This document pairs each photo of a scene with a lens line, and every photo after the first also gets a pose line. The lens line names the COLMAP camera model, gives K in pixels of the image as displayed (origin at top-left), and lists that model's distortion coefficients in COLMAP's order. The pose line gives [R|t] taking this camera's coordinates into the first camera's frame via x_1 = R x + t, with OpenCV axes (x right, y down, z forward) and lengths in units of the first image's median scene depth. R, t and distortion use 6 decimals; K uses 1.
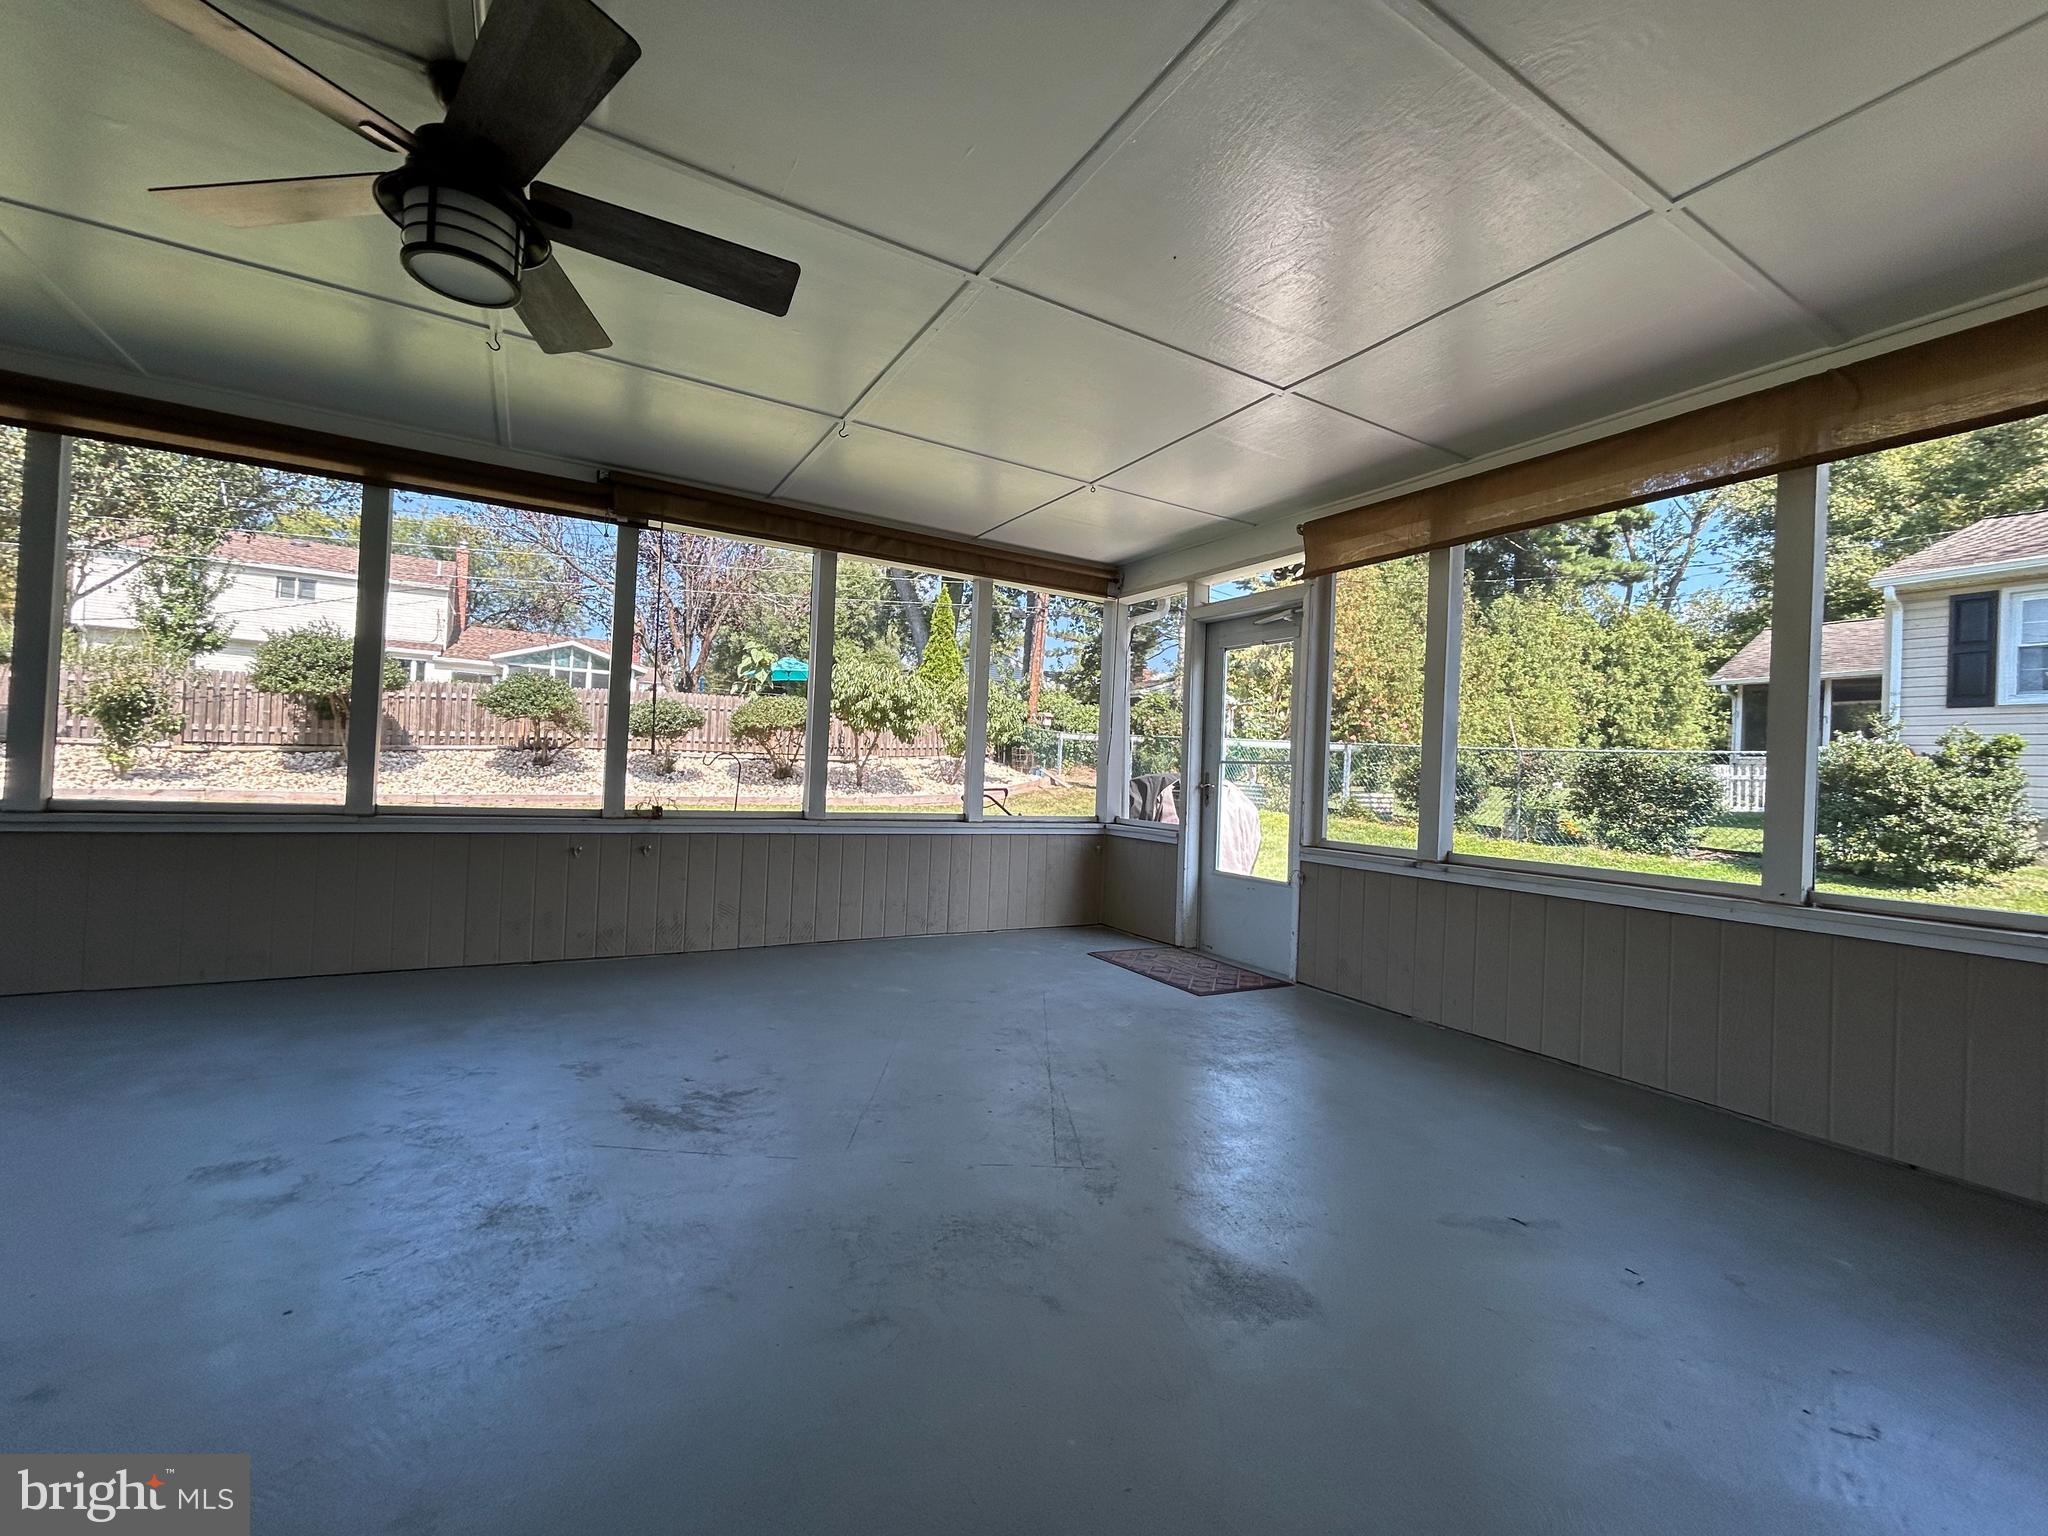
lens RADIAL K [[837.8, 0, 1024.0], [0, 837.8, 768.0], [0, 0, 1]] dist [0.000223, 0.000190]
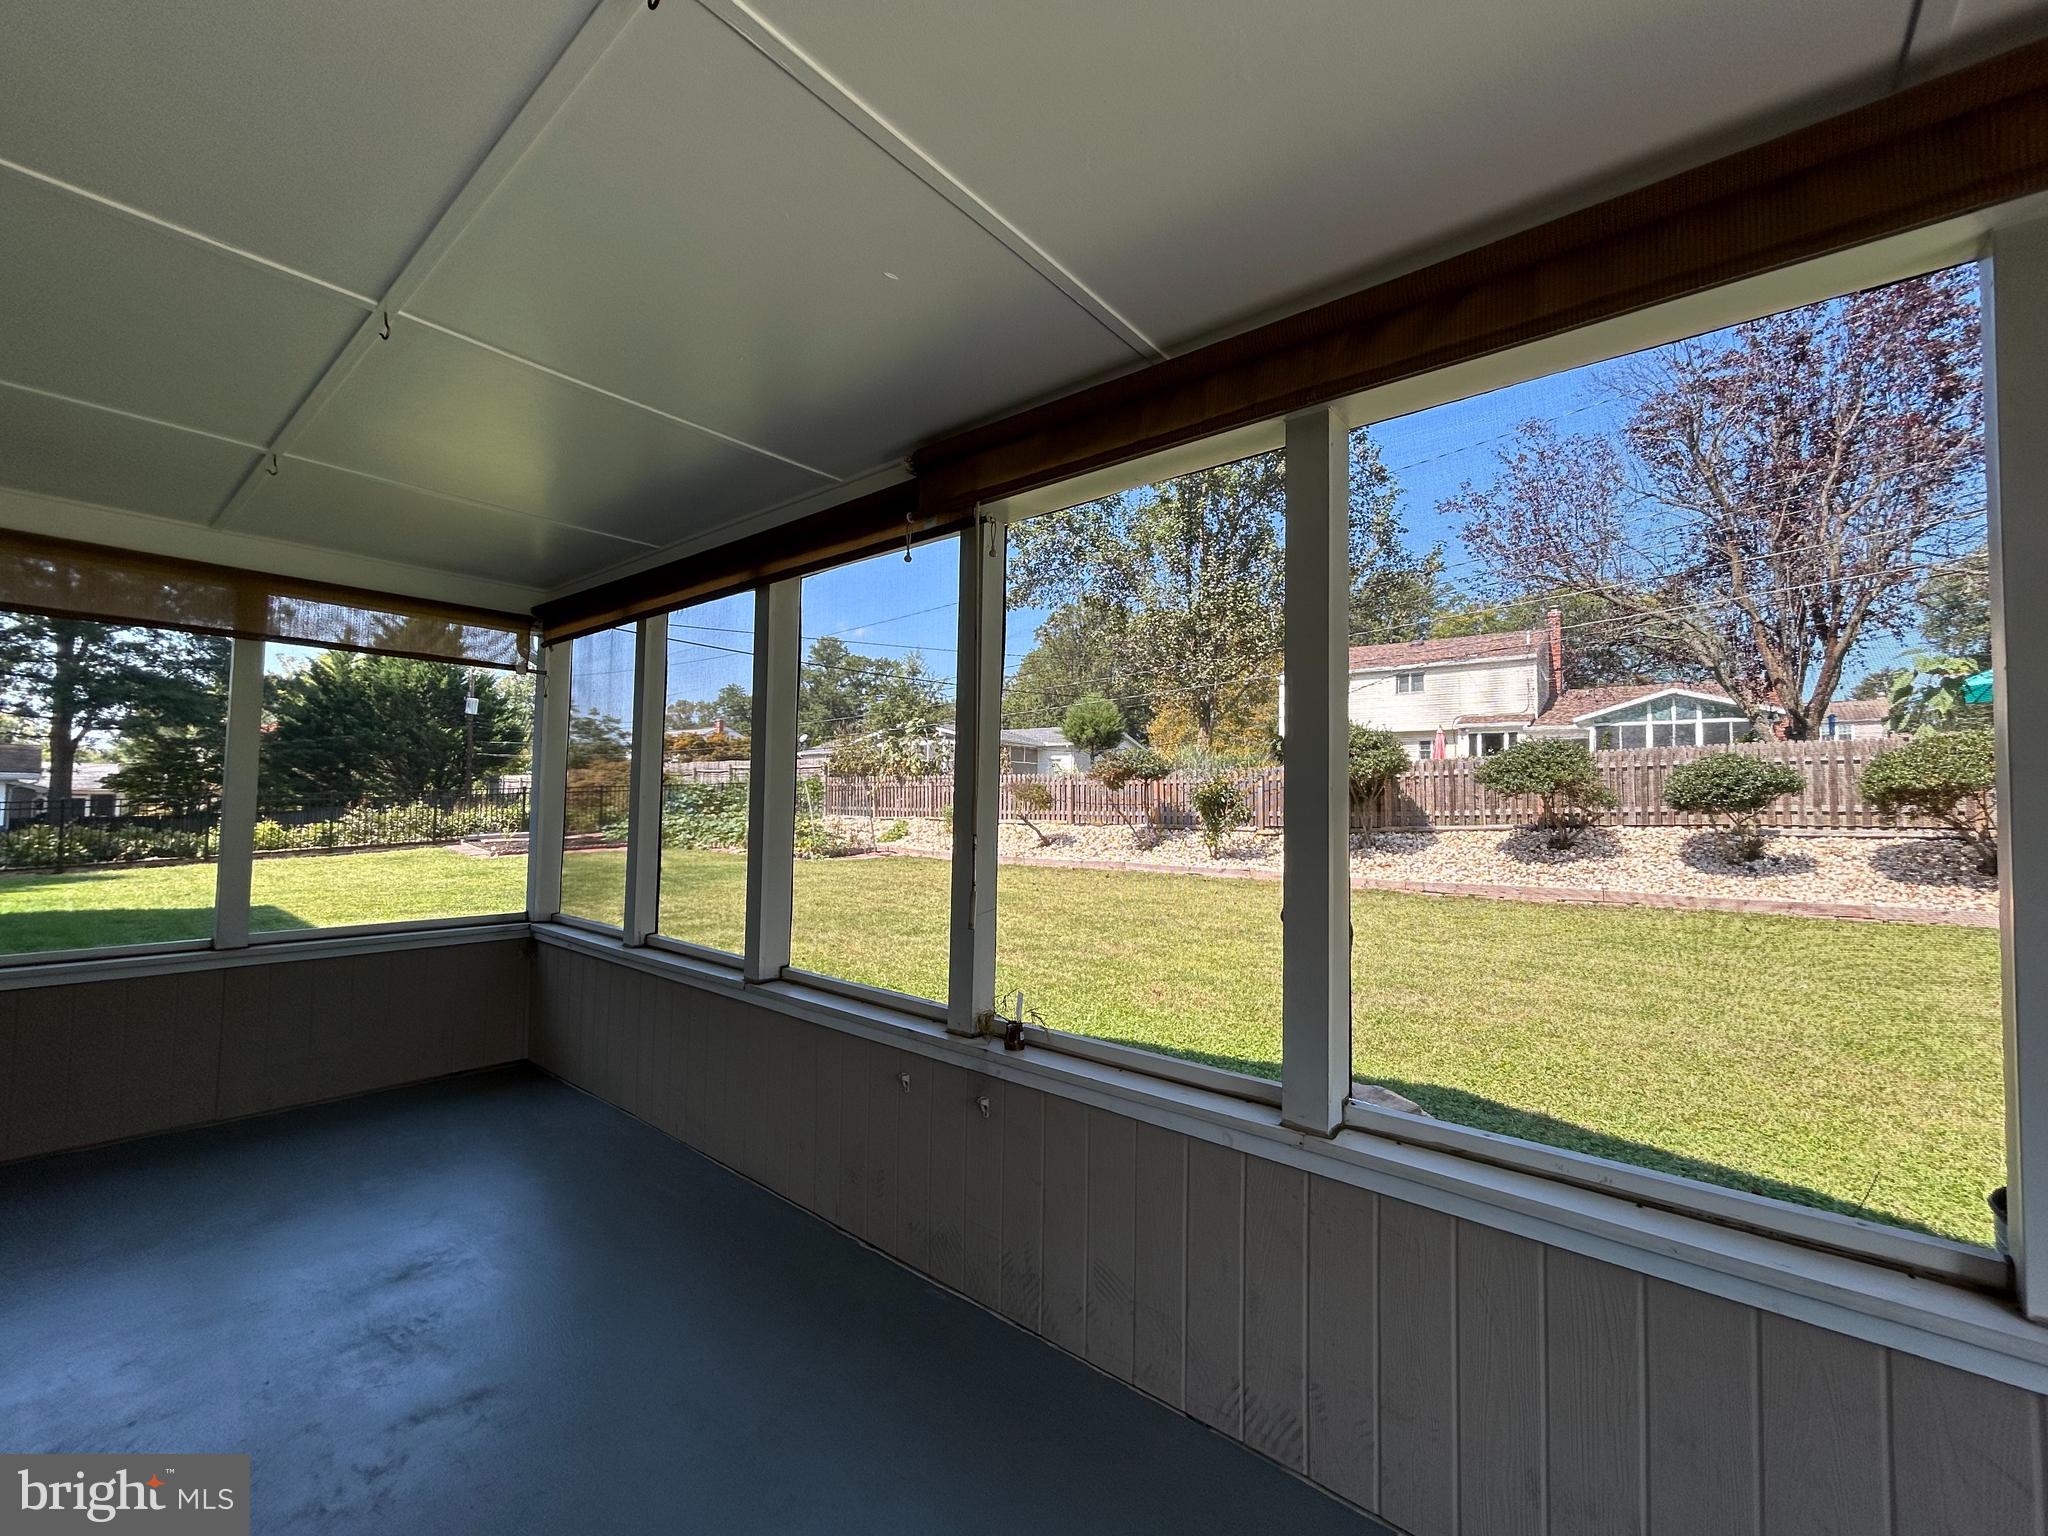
lens RADIAL K [[837.8, 0, 1024.0], [0, 837.8, 768.0], [0, 0, 1]] dist [0.000223, 0.000190]
pose [[0.340333, -0.075211, -0.937292, 0.023672], [0.003278, 0.996885, -0.078803, -0.018317], [0.940299, 0.023747, 0.339519, 0.216592]]
